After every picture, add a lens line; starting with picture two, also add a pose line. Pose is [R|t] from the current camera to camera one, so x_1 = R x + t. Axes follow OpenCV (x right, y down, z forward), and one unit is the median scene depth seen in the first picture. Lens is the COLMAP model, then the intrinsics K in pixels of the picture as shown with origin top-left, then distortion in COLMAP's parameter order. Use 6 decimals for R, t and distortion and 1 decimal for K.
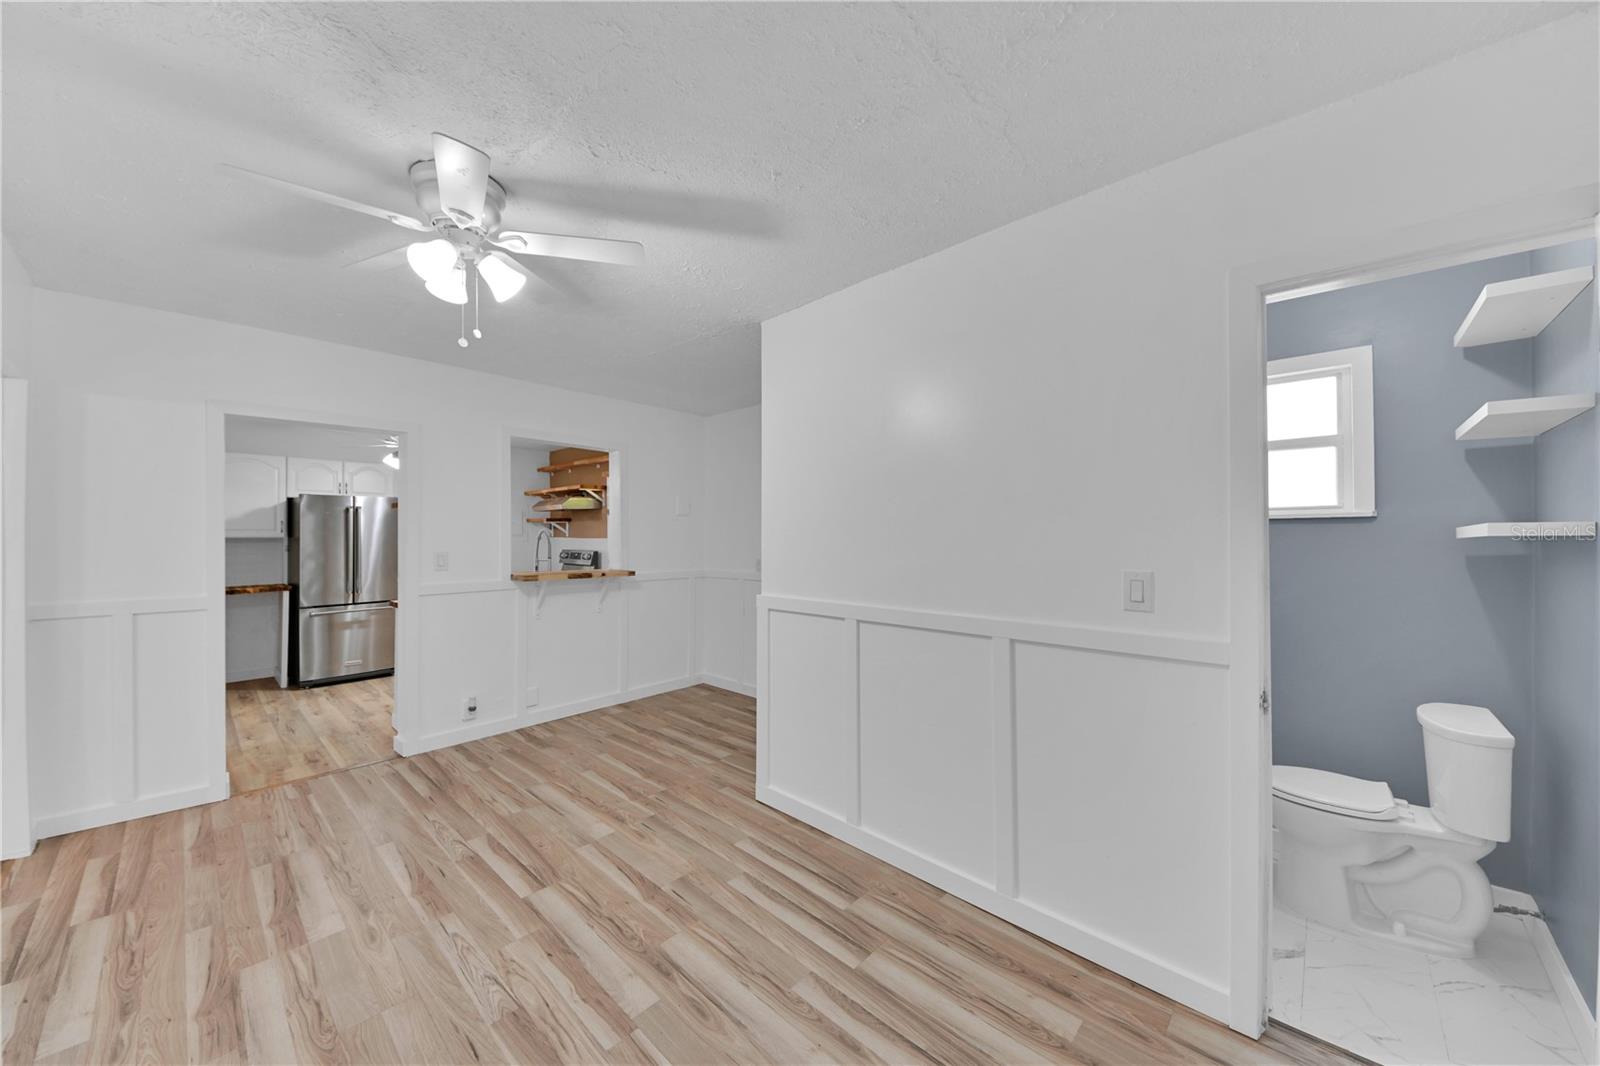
lens RADIAL K [[586.4, 0, 822.0], [0, 586.4, 532.8], [0, 0, 1]] dist [0.000063, 0.000018]
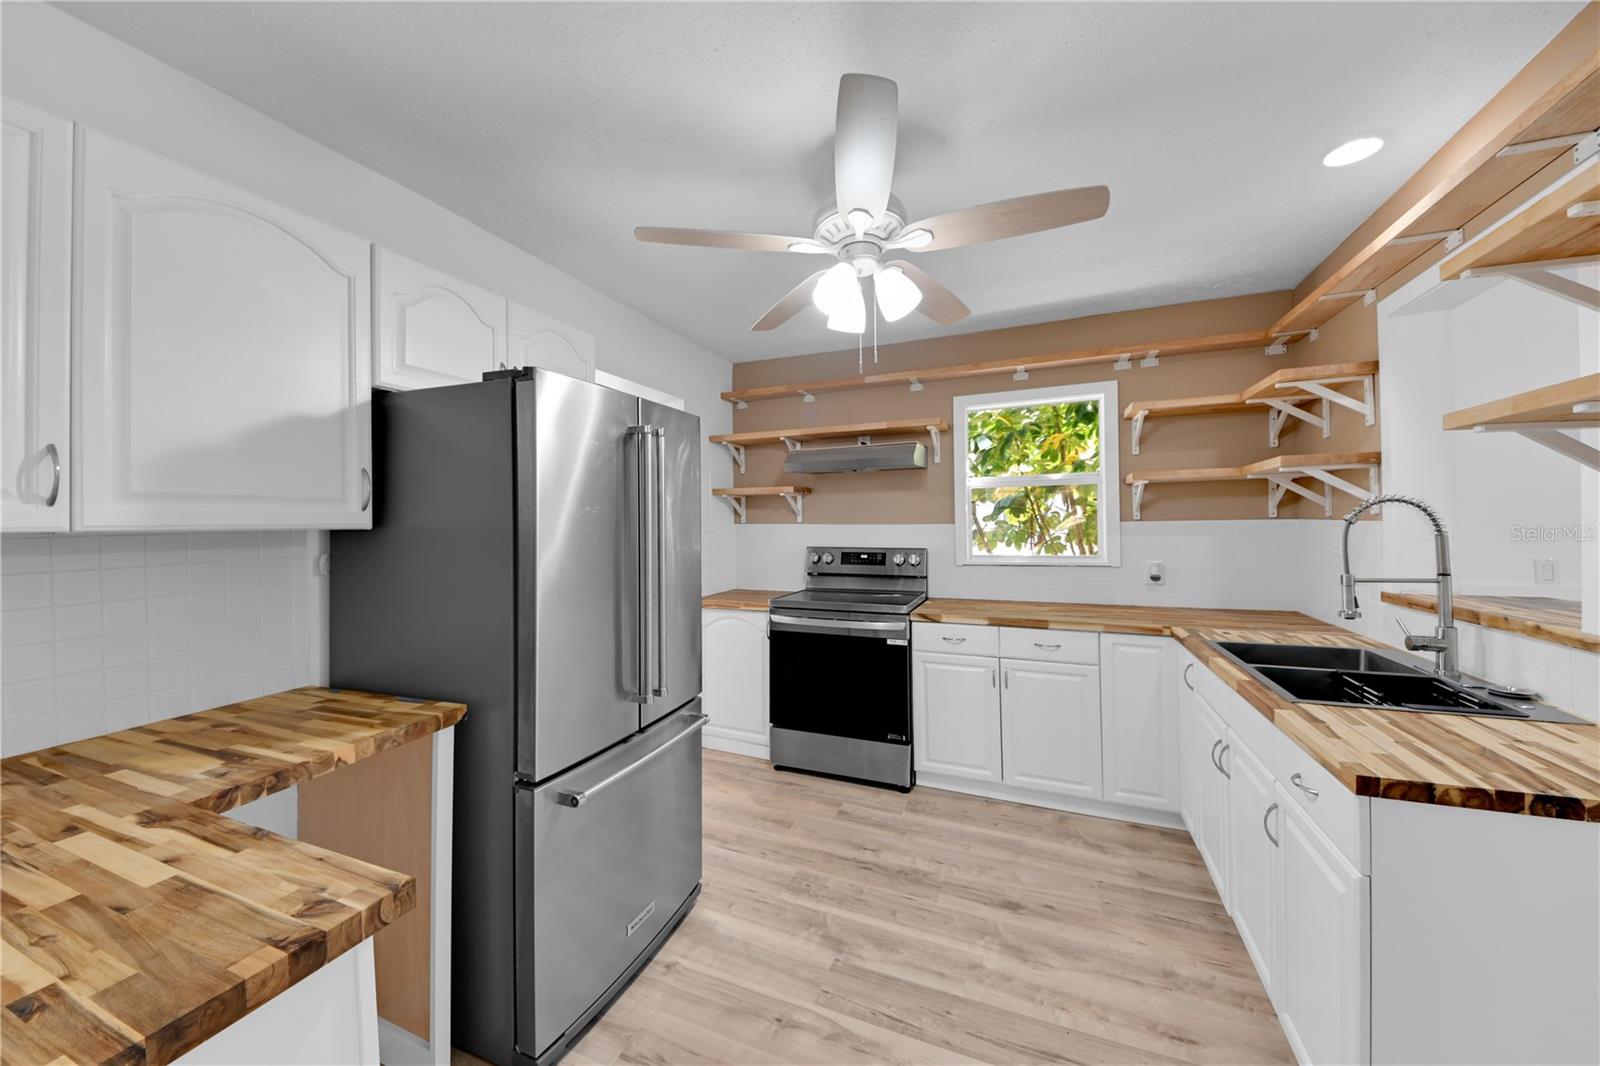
lens RADIAL K [[596.1, 0, 801.2], [0, 596.1, 512.4], [0, 0, 1]] dist [0.000754, -0.006543]
pose [[0.936559, -0.004426, 0.350481, -0.814067], [0.010781, 0.999811, -0.016183, 0.008183], [-0.350343, 0.018935, 0.936430, 0.652092]]
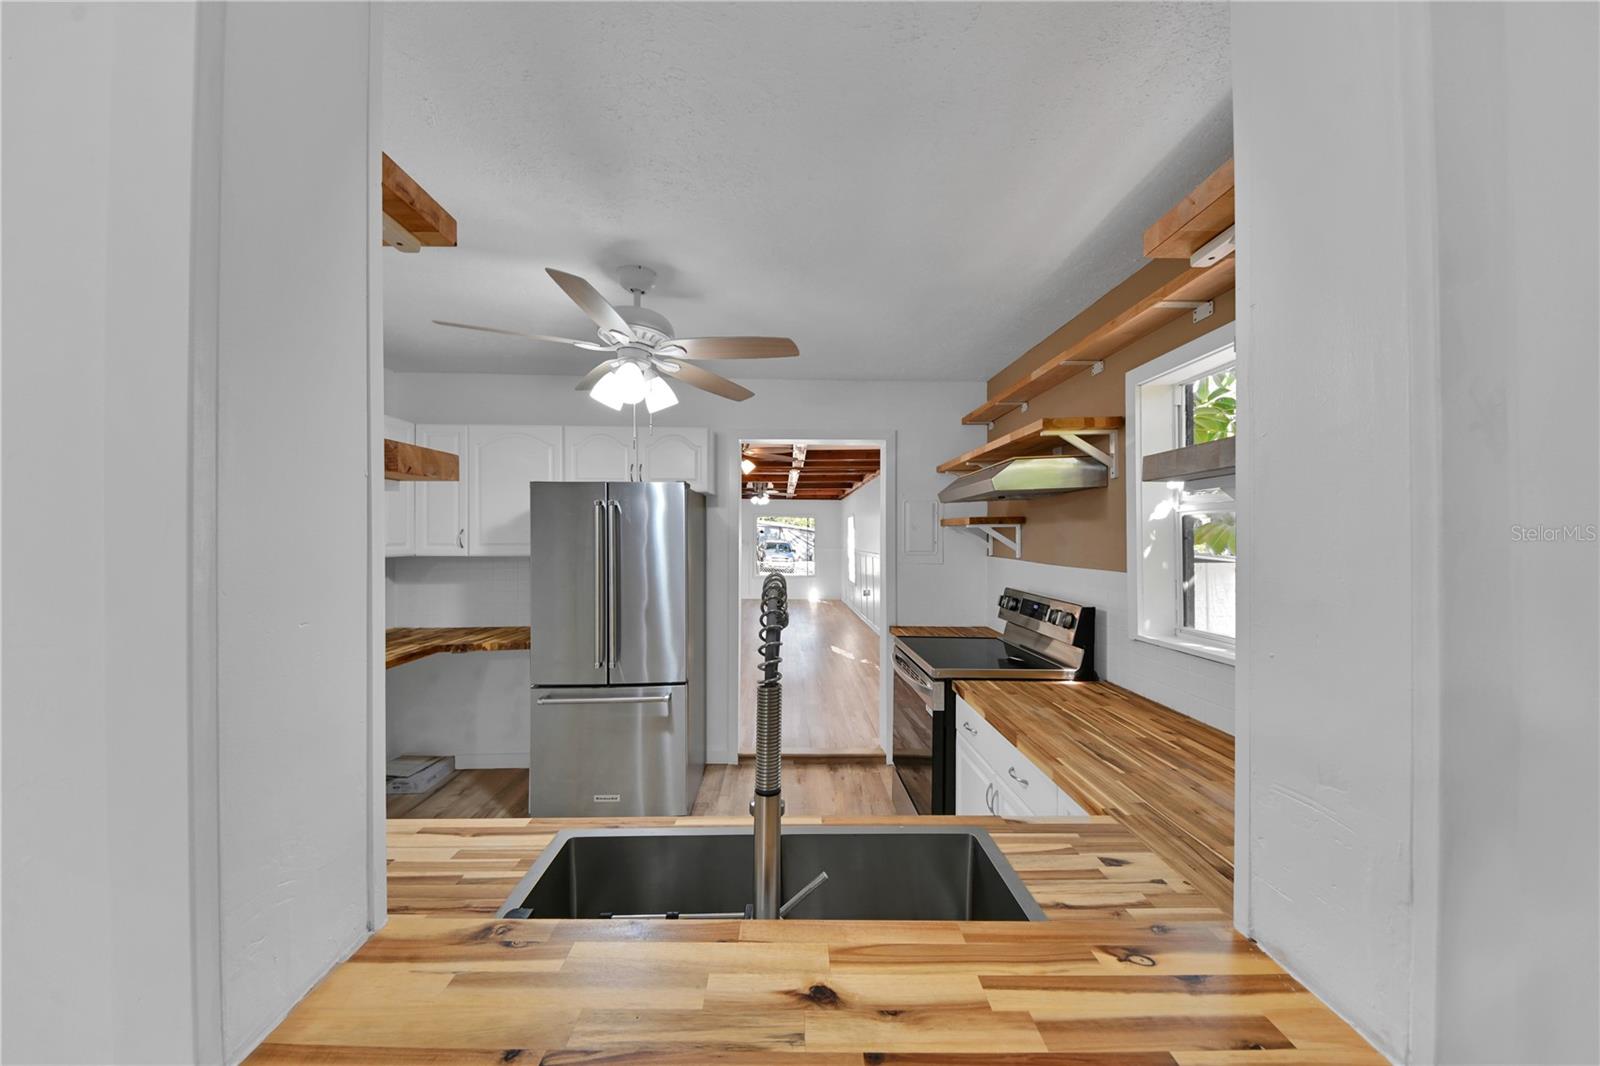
lens RADIAL K [[593.0, 0, 792.3], [0, 593.0, 536.1], [0, 0, 1]] dist [0.024333, -0.017540]
pose [[0.673729, 0.002903, -0.738973, -0.288458], [-0.001140, 0.999995, 0.002890, -0.014157], [0.738977, -0.001105, 0.673729, 0.749548]]
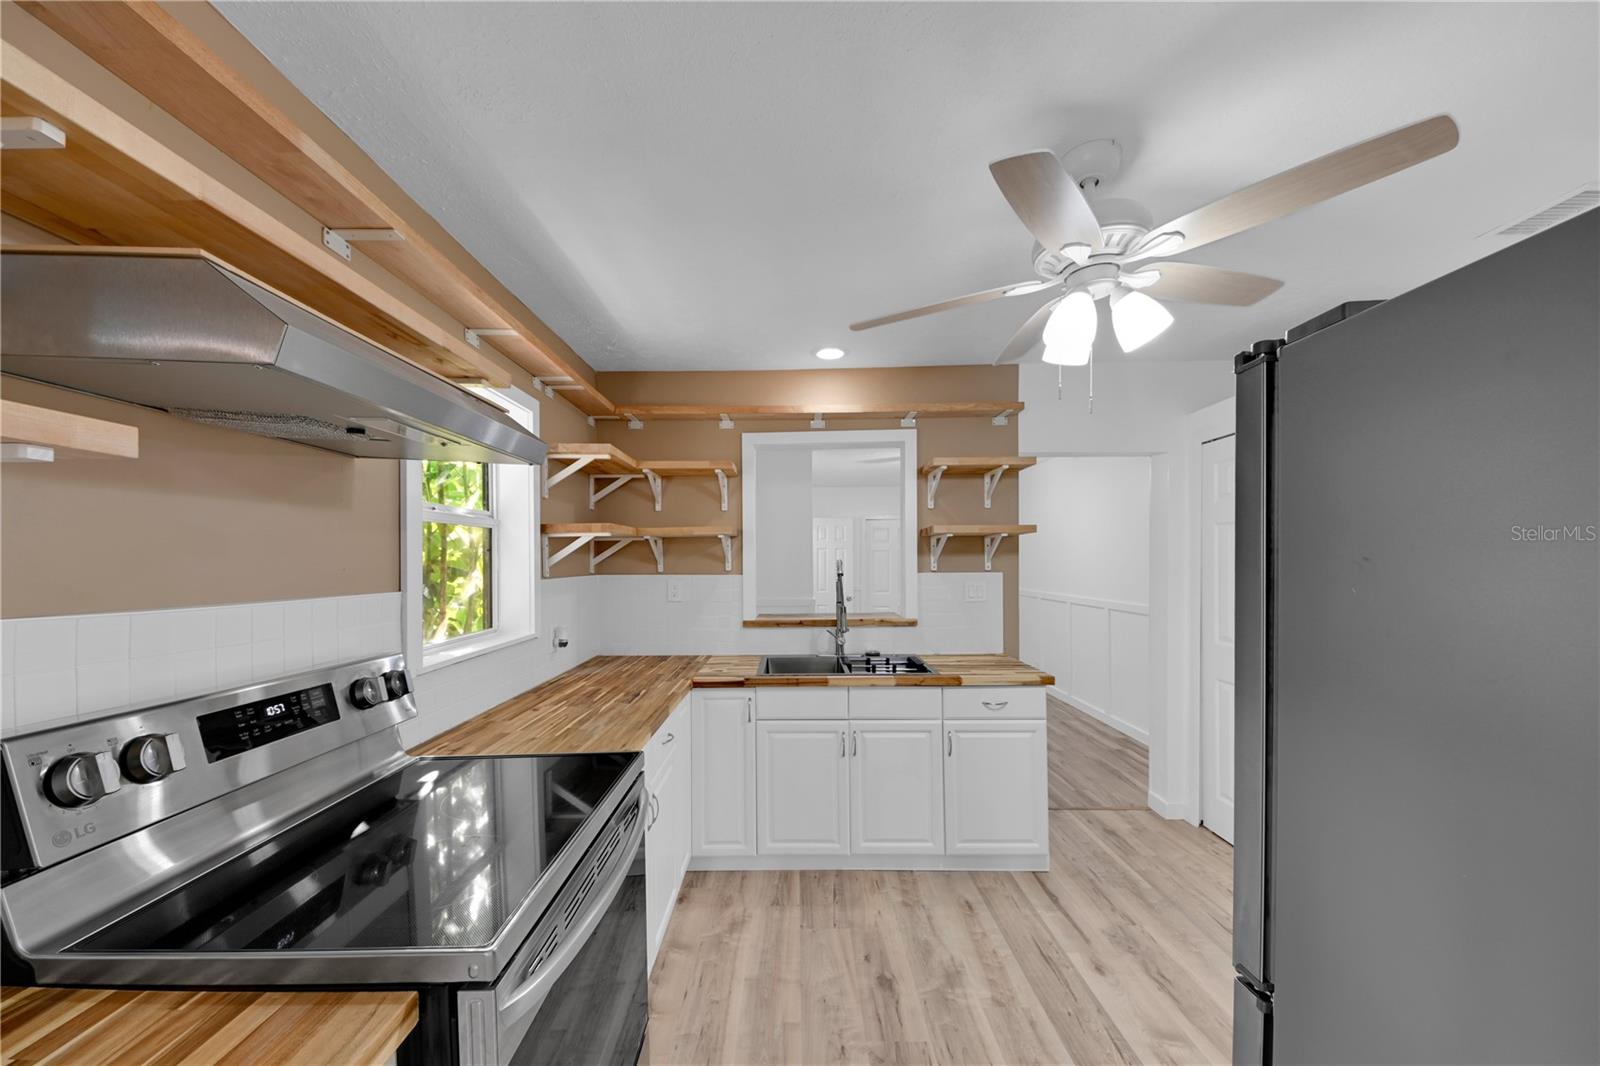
lens RADIAL K [[593.0, 0, 792.3], [0, 593.0, 536.1], [0, 0, 1]] dist [0.024333, -0.017540]
pose [[-0.673303, 0.019082, 0.739121, -0.790301], [0.004719, 0.999757, -0.021512, -0.007750], [-0.739352, -0.010997, -0.673229, 1.257695]]
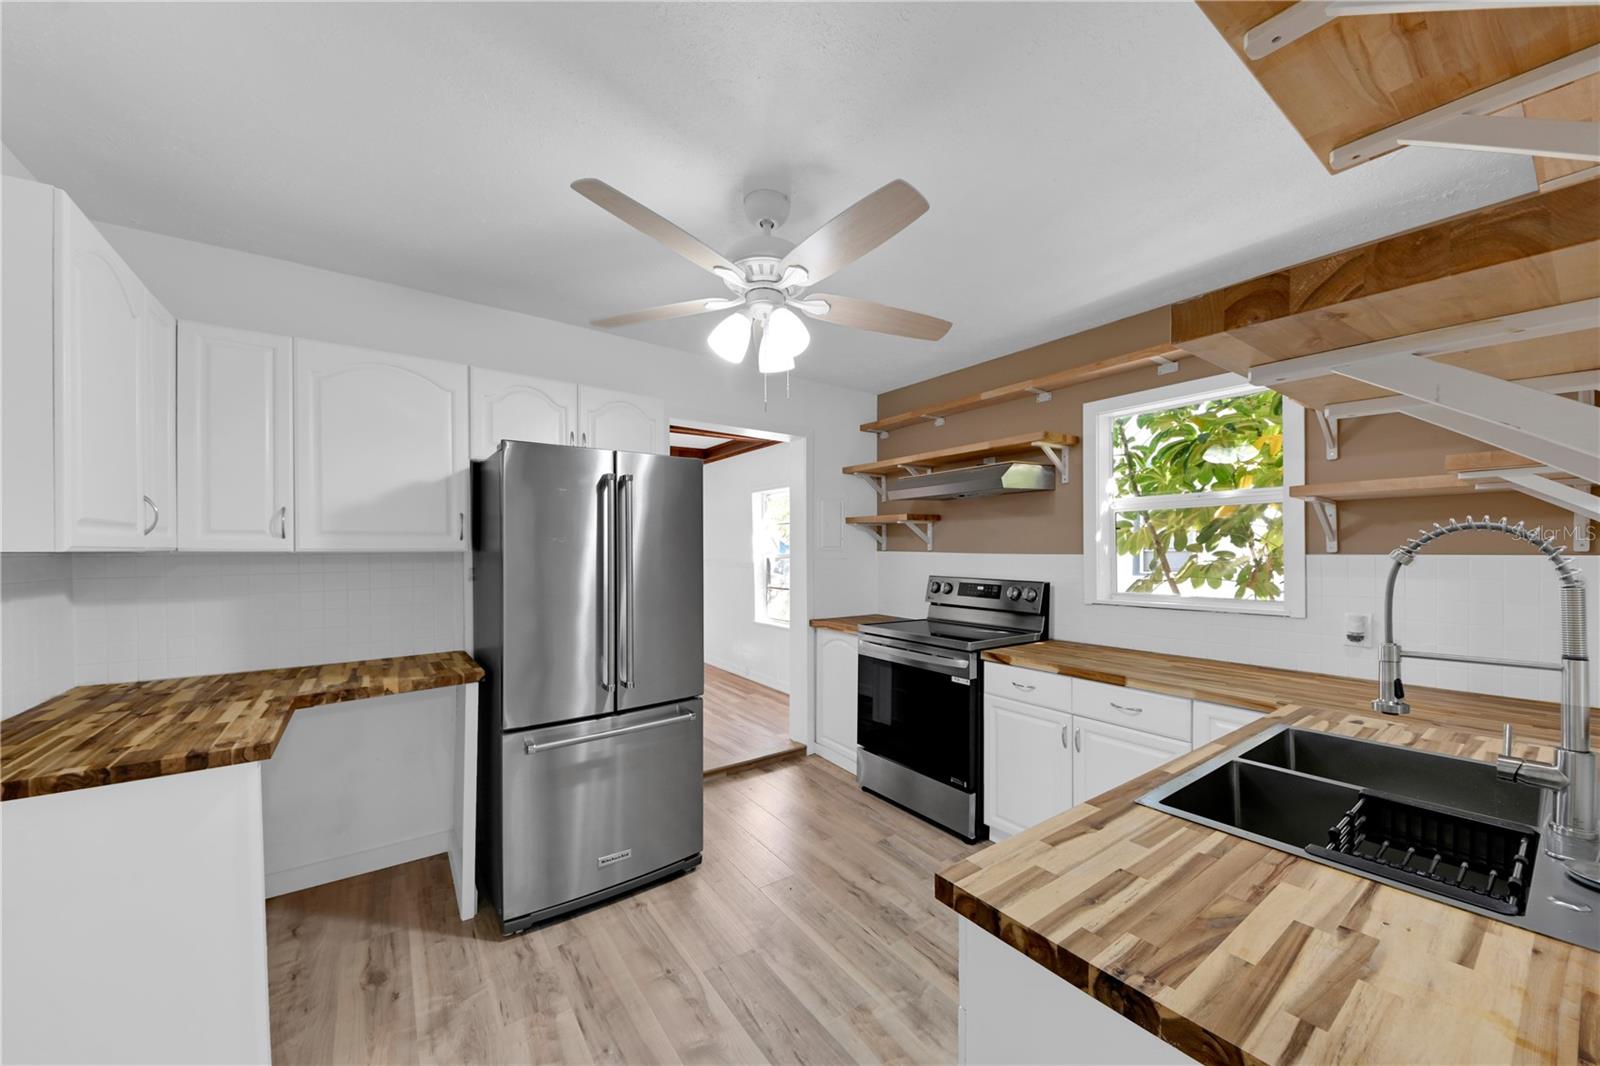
lens RADIAL K [[596.2, 0, 800.7], [0, 596.2, 549.8], [0, 0, 1]] dist [0.019010, -0.017637]
pose [[0.978646, 0.000222, -0.205555, -0.575008], [-0.000143, 1.000000, 0.000401, 0.007308], [0.205555, -0.000363, 0.978645, 0.608694]]
